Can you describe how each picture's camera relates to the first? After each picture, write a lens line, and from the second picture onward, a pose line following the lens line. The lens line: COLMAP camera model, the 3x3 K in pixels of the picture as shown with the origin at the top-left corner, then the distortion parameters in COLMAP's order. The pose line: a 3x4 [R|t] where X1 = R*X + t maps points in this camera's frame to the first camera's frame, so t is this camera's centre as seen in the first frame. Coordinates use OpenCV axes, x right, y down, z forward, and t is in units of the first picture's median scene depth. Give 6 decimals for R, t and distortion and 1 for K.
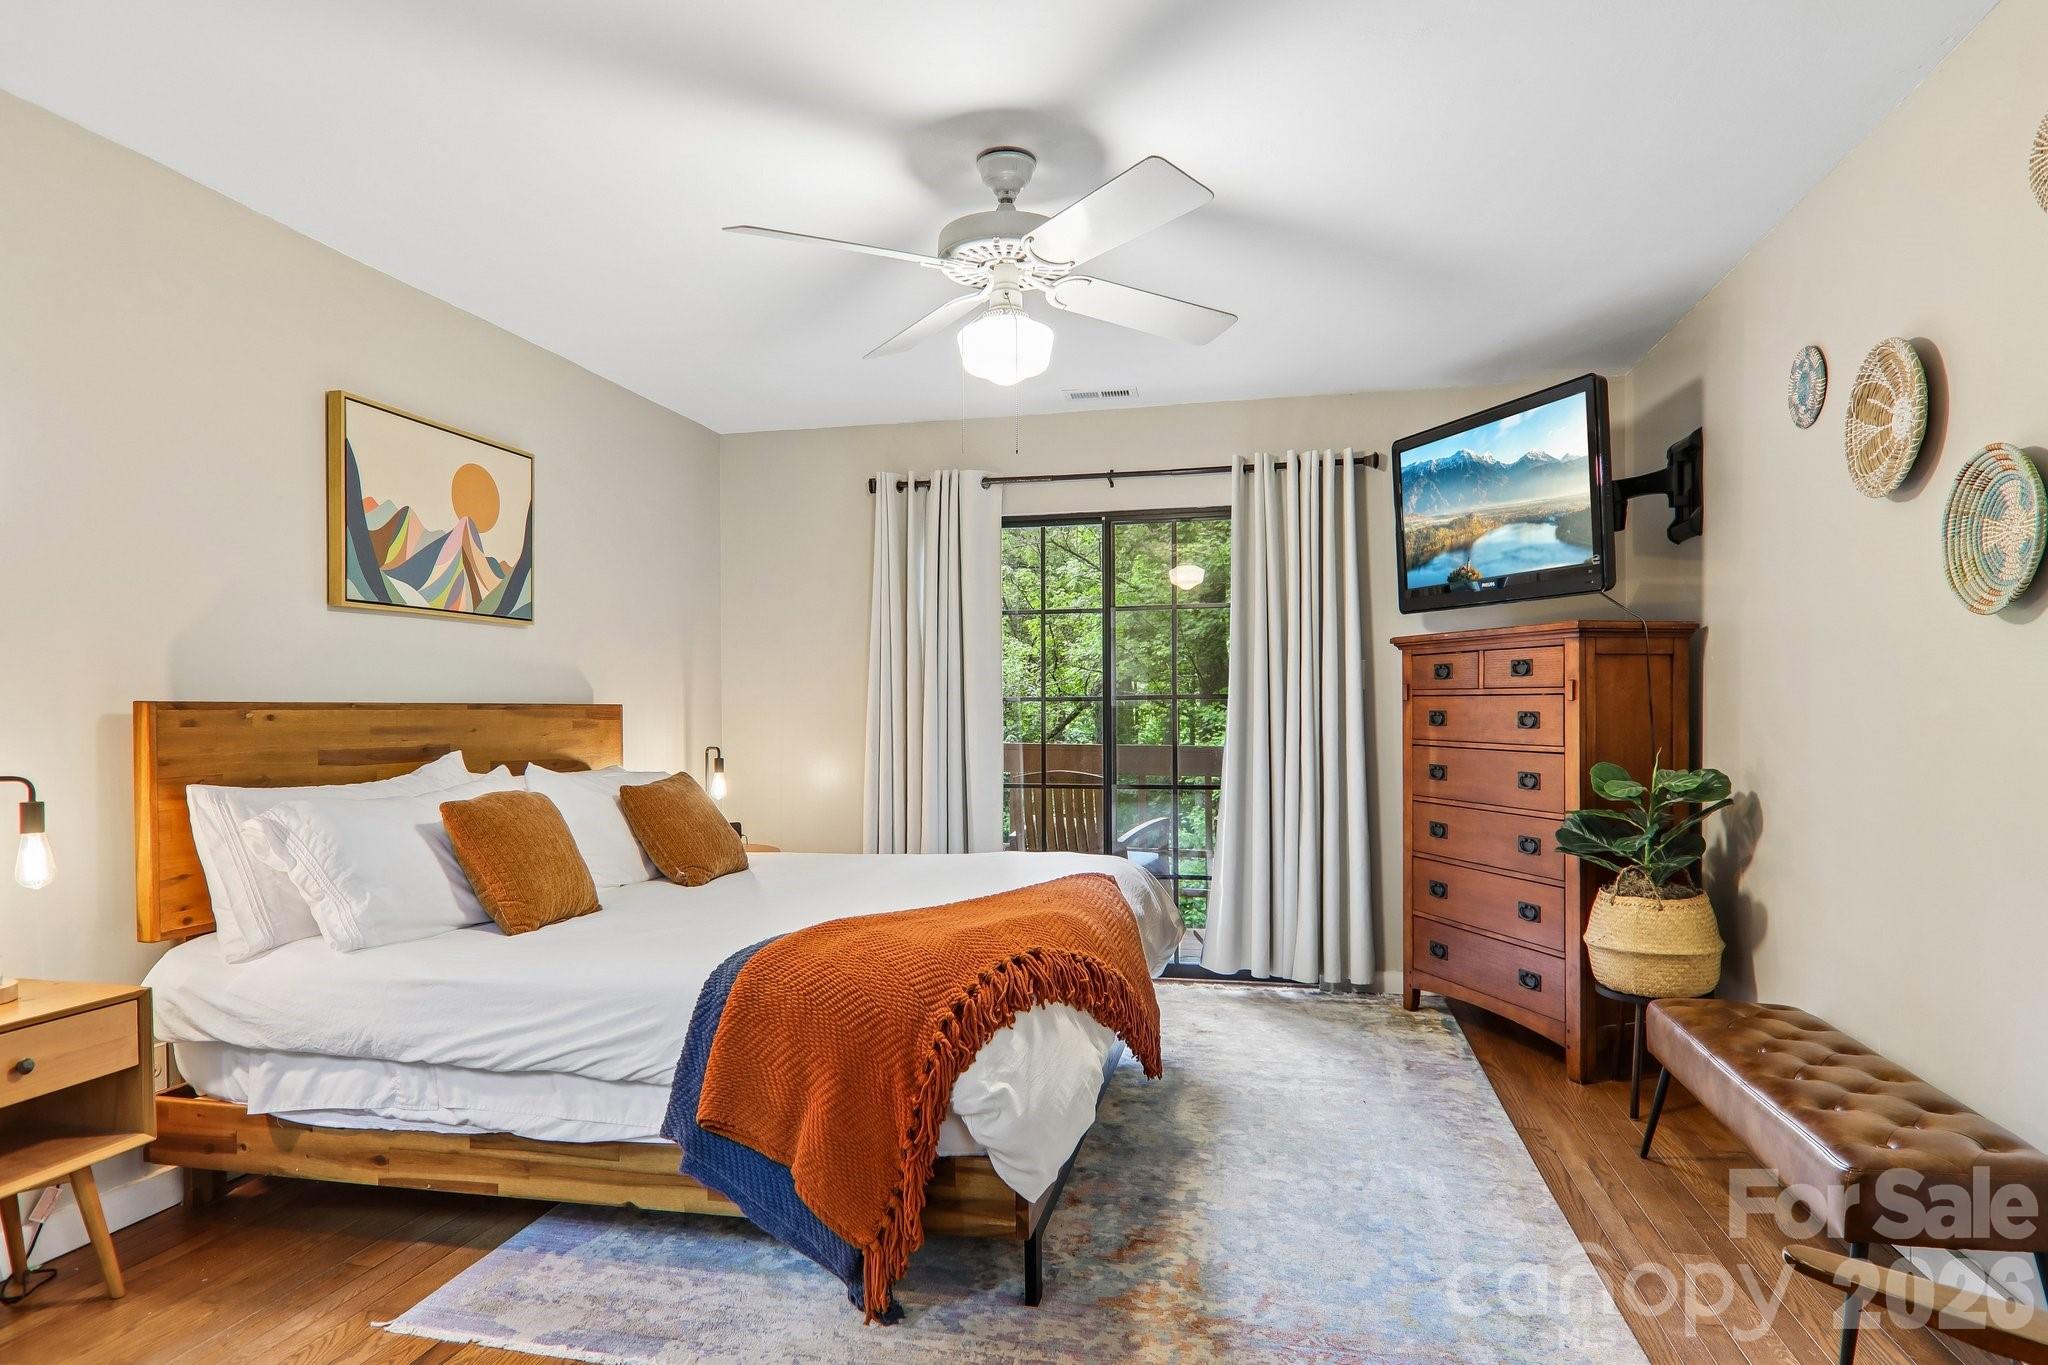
lens RADIAL K [[1126.0, 0, 1019.9], [0, 1126.0, 716.8], [0, 0, 1]] dist [0.042535, 0.000081]
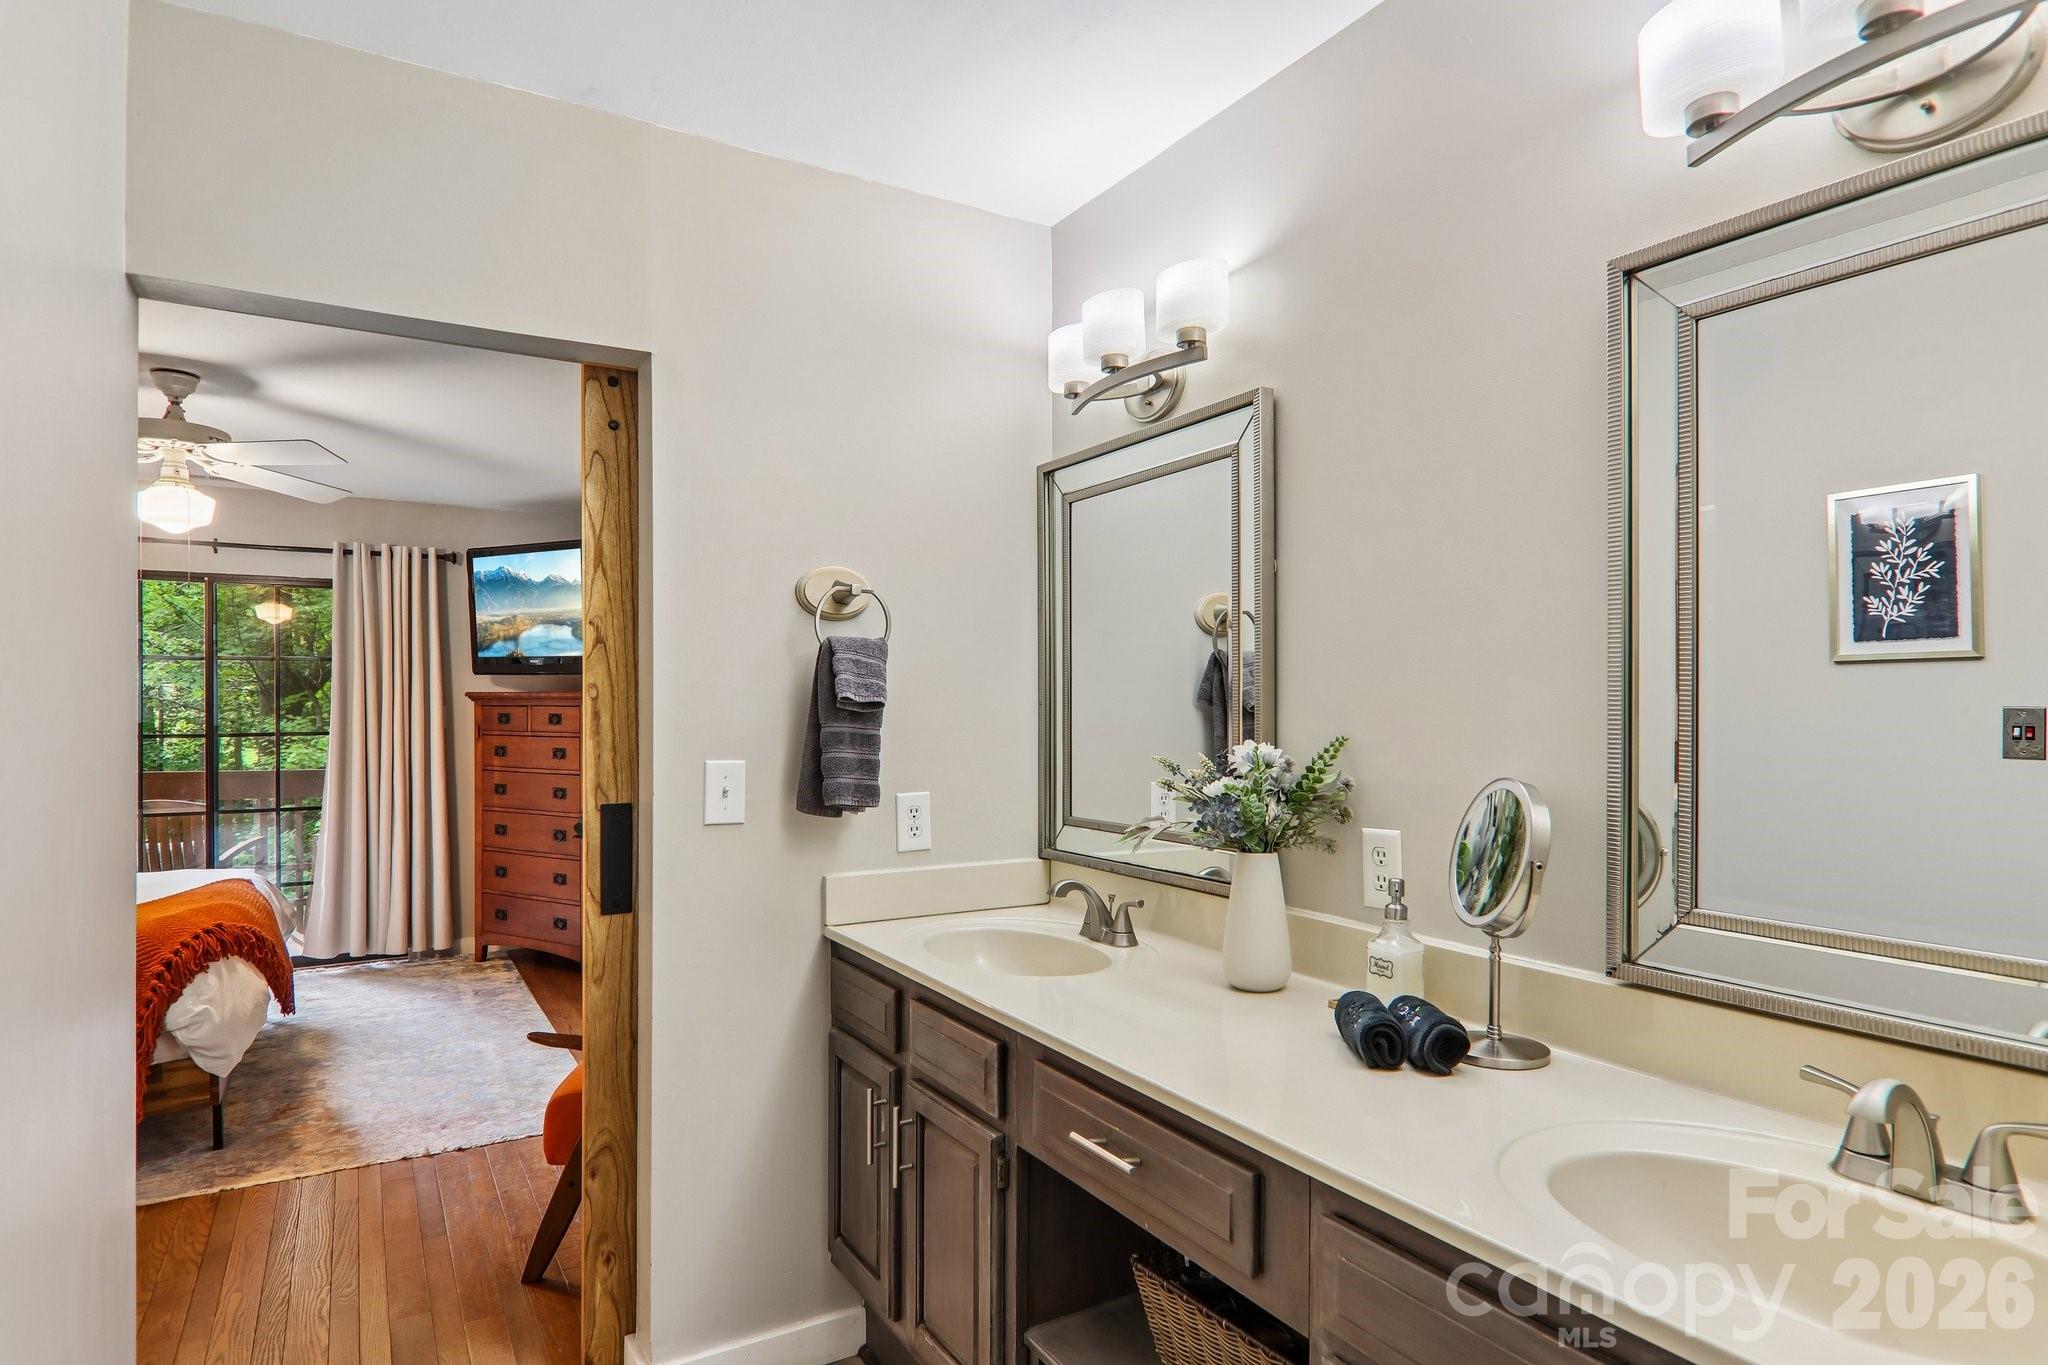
lens RADIAL K [[1123.4, 0, 1025.6], [0, 1123.4, 705.9], [0, 0, 1]] dist [0.000083, -0.020991]
pose [[0.717073, 0.004043, 0.696987, -0.141568], [0.002804, 0.999958, -0.008685, -0.041770], [-0.696993, 0.008182, 0.717031, -0.474412]]
